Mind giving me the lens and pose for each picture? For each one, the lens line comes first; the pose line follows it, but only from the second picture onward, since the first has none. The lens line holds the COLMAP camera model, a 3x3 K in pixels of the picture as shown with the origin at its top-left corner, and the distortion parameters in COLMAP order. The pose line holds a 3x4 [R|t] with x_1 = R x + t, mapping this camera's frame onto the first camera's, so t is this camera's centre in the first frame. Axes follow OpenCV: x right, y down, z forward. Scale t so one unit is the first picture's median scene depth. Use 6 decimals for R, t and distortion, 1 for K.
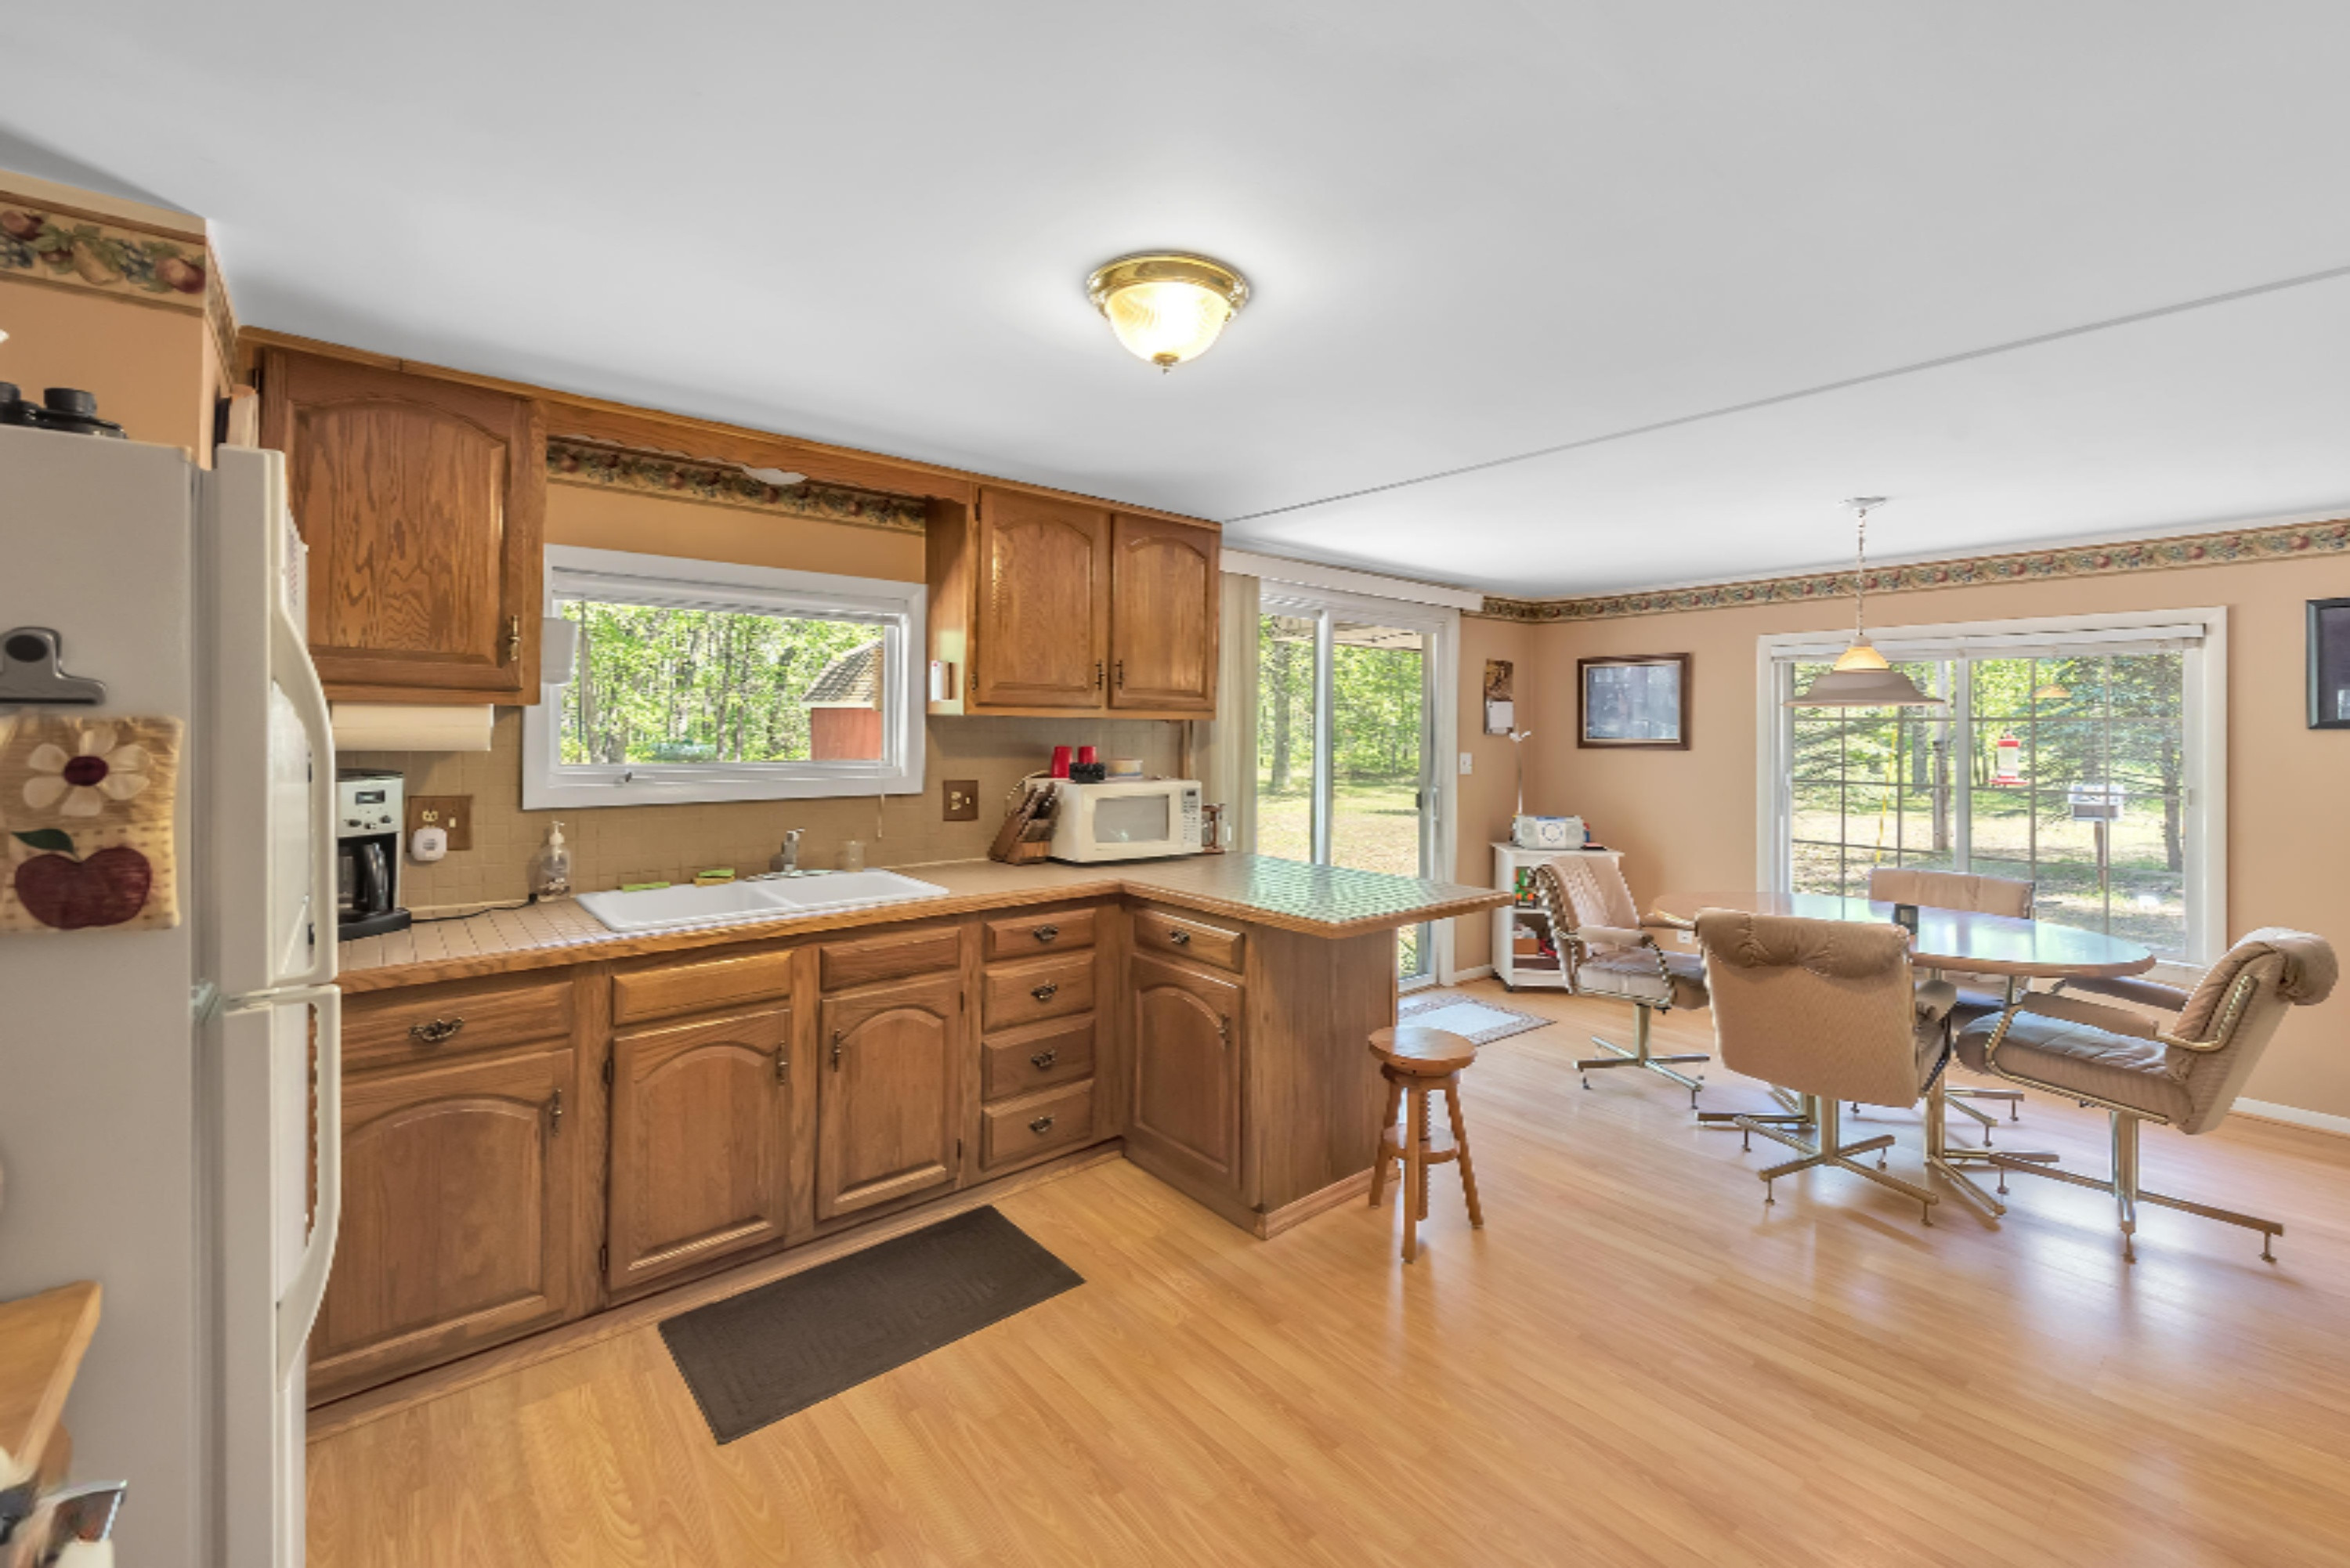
lens RADIAL K [[937.9, 0, 1188.6], [0, 937.9, 715.5], [0, 0, 1]] dist [0.007429, -0.002216]
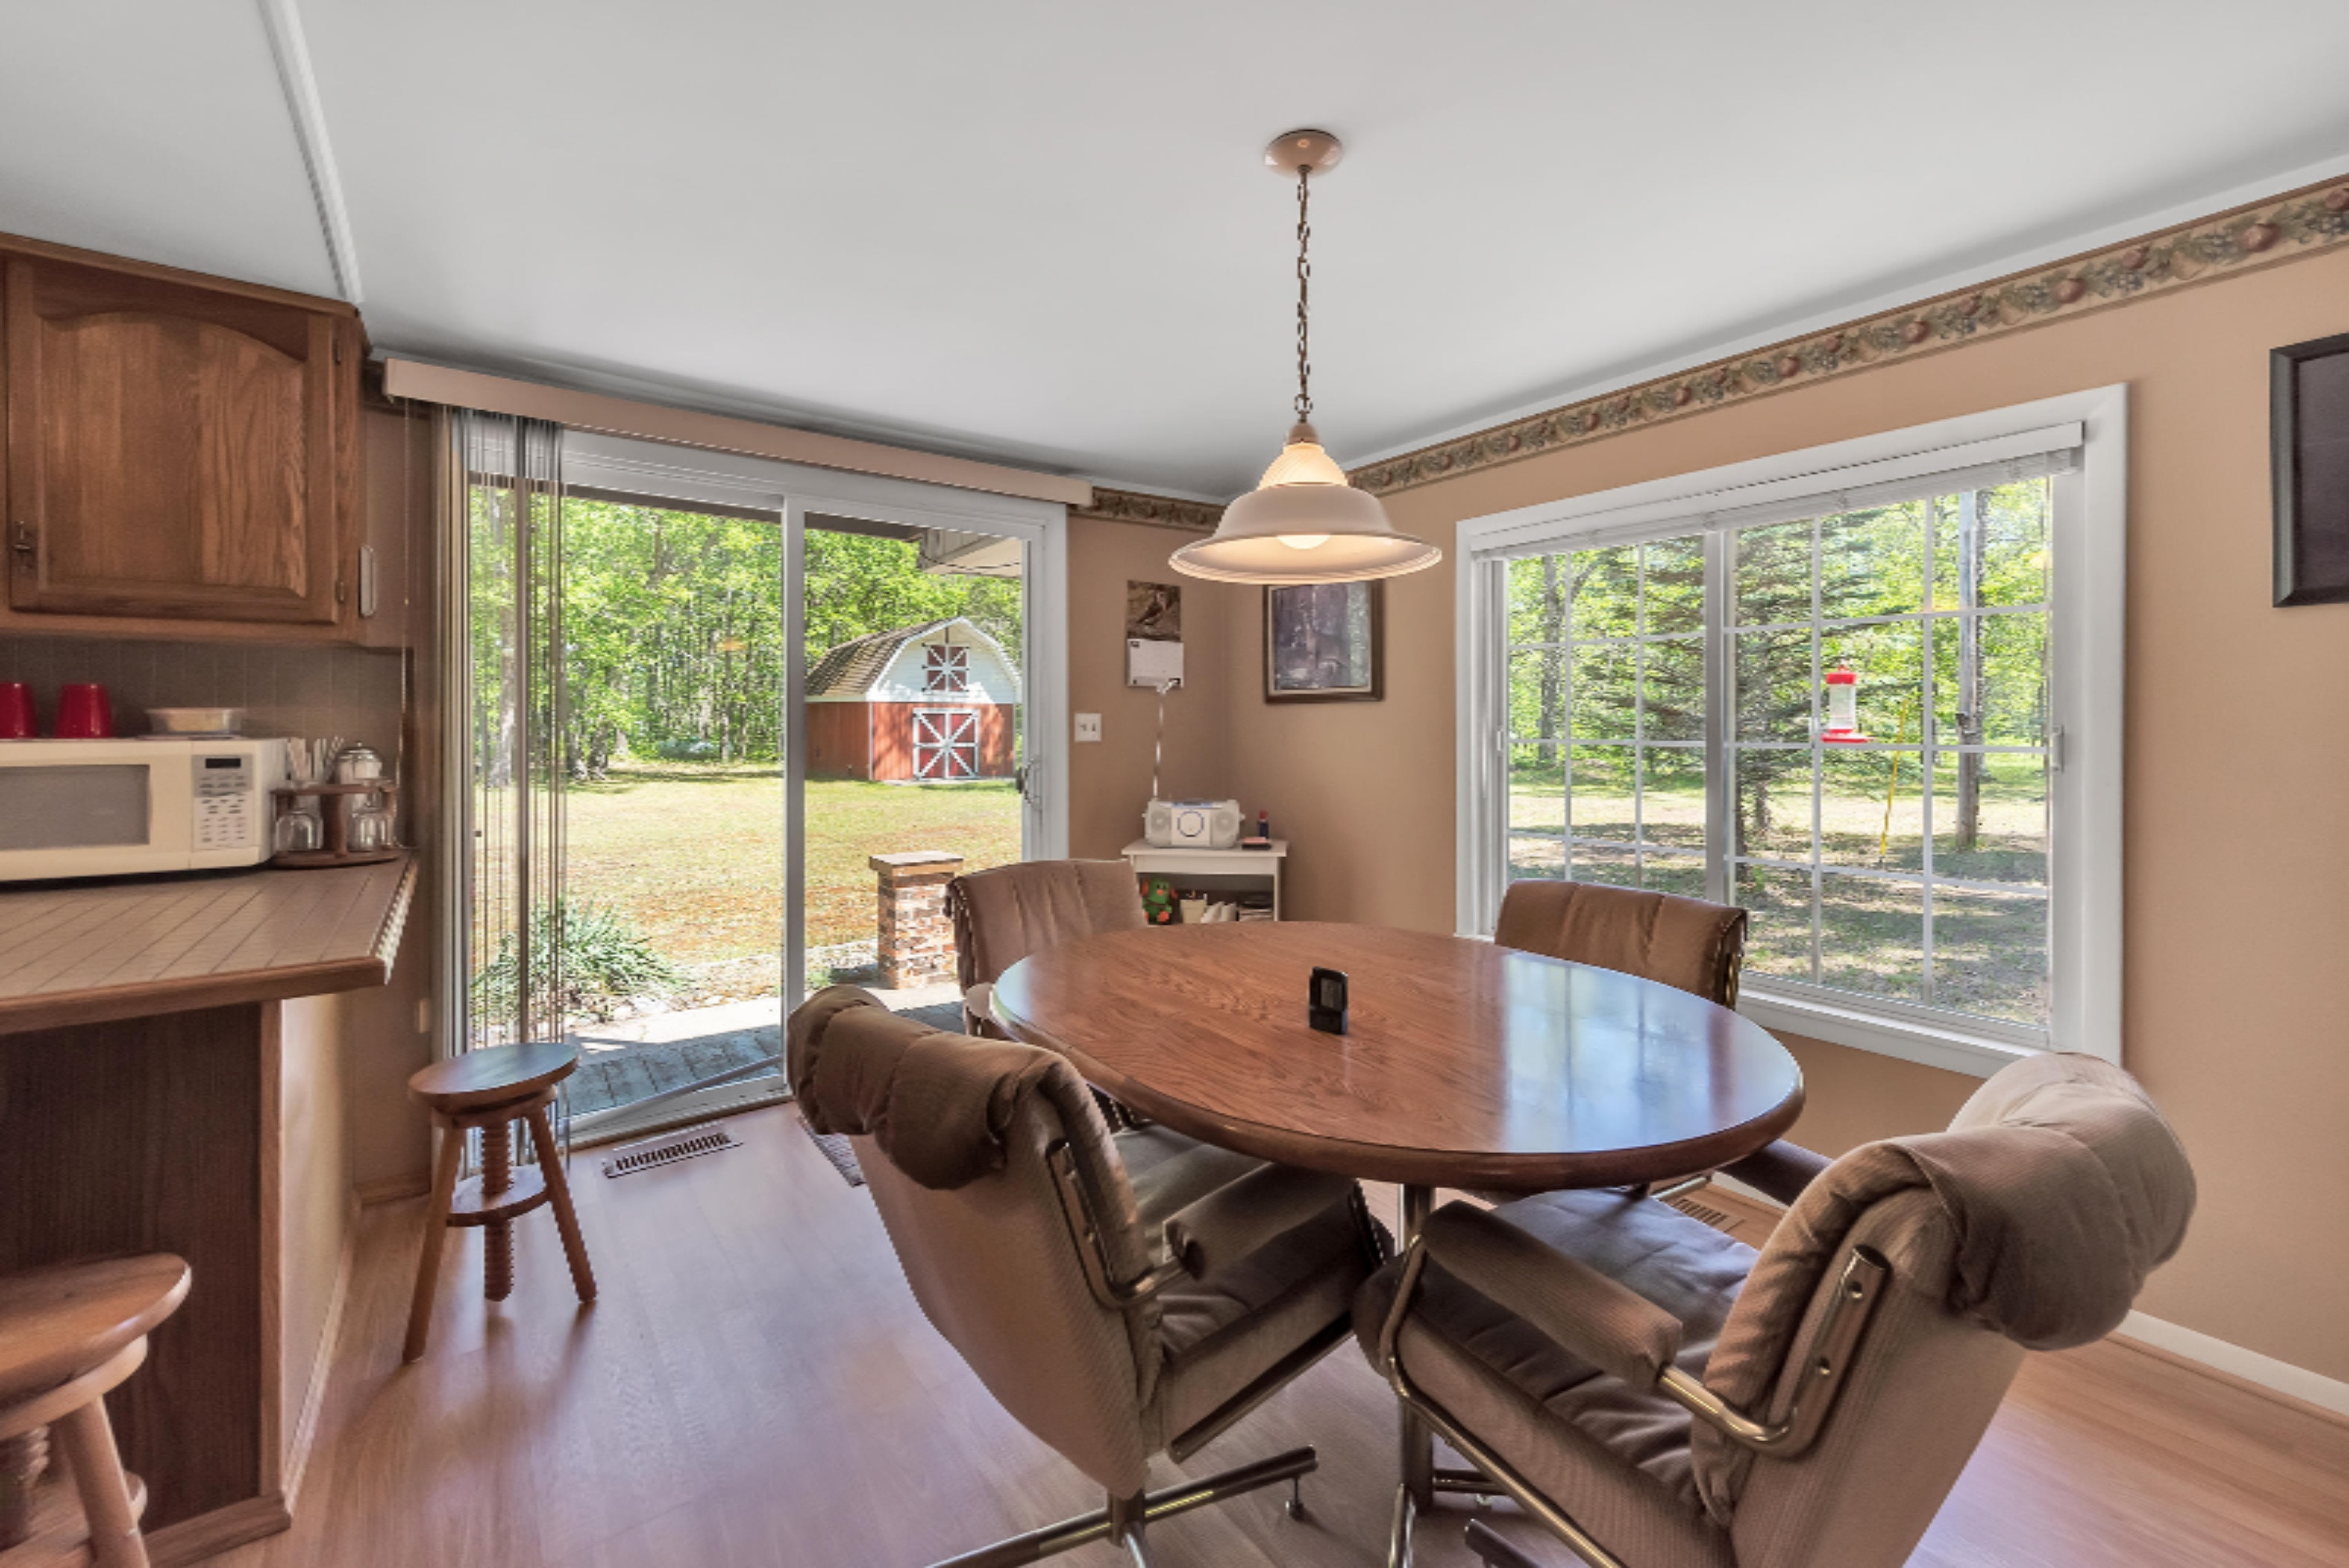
lens RADIAL K [[962.1, 0, 1164.4], [0, 962.1, 728.8], [0, 0, 1]] dist [0.004356, -0.000332]
pose [[0.998836, -0.013958, -0.046164, 0.778350], [0.014950, 0.999663, 0.021225, 0.076004], [0.045852, -0.021890, 0.998708, 0.573002]]
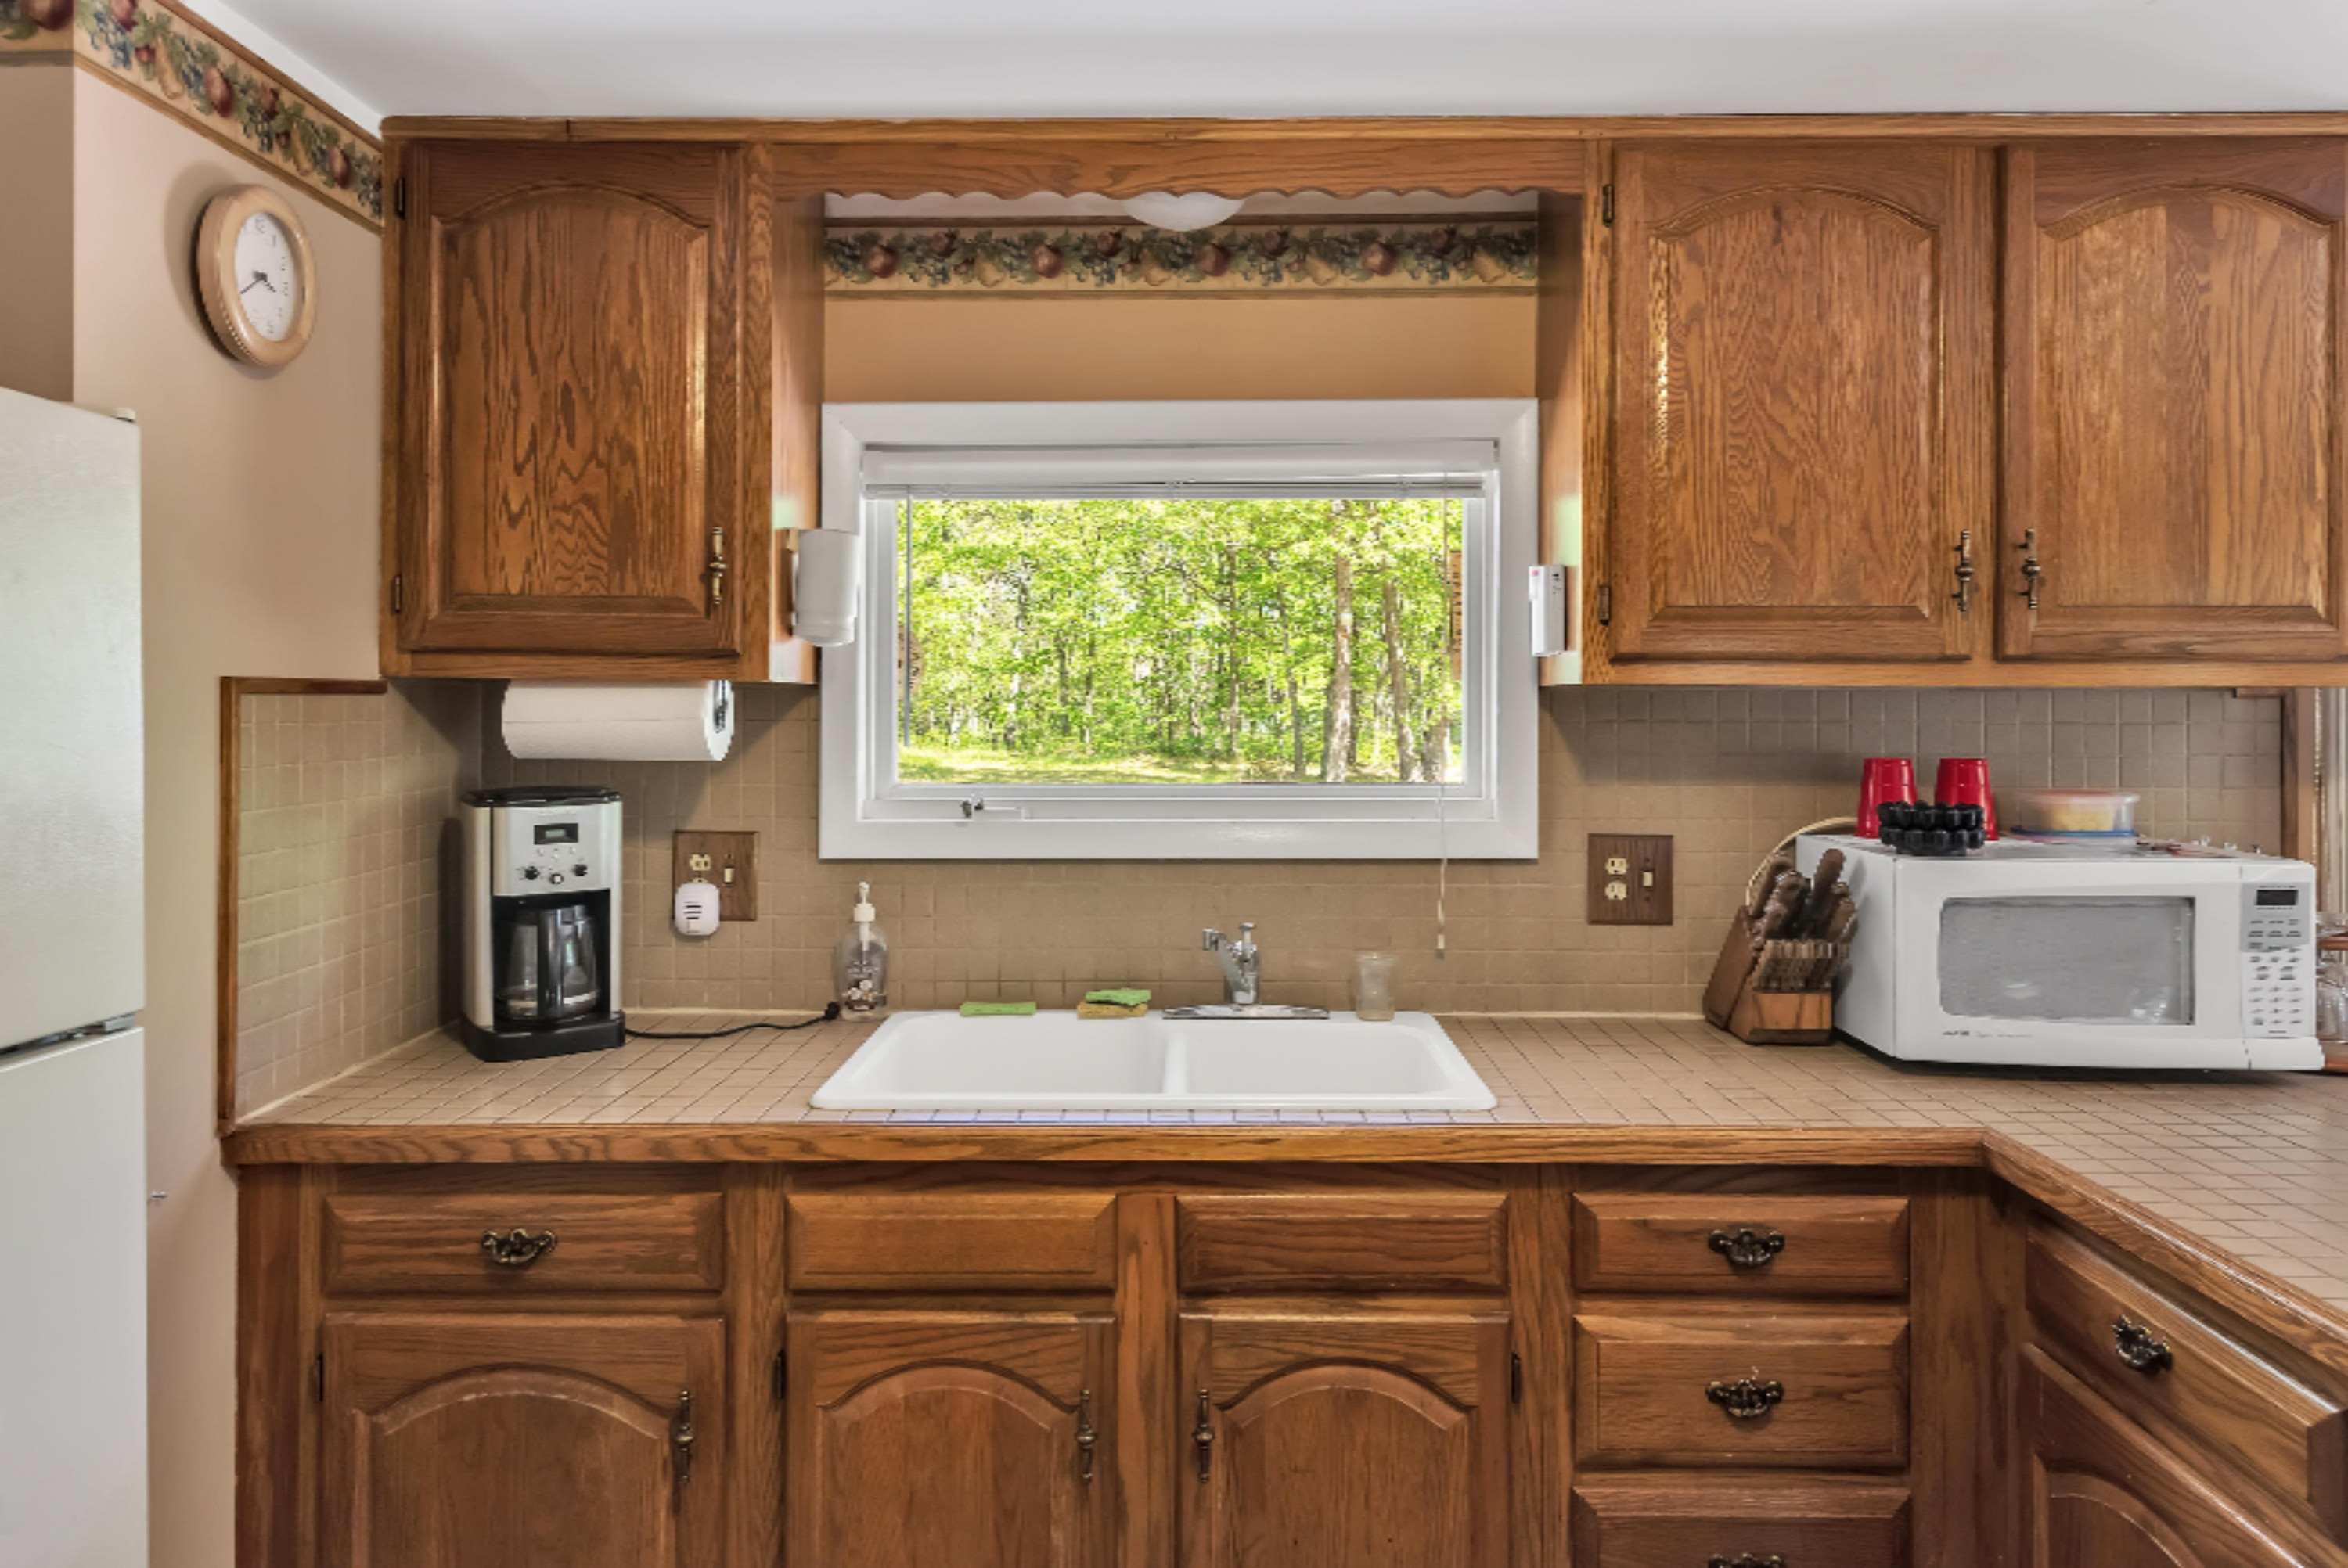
lens RADIAL K [[1564.8, 0, 1188.3], [0, 1564.8, 697.9], [0, 0, 1]] dist [0.024861, -0.015017]
pose [[0.759149, -0.014523, -0.650754, 0.101892], [0.015728, 0.999868, -0.003966, 0.006161], [0.650726, -0.007224, 0.759278, 0.377175]]
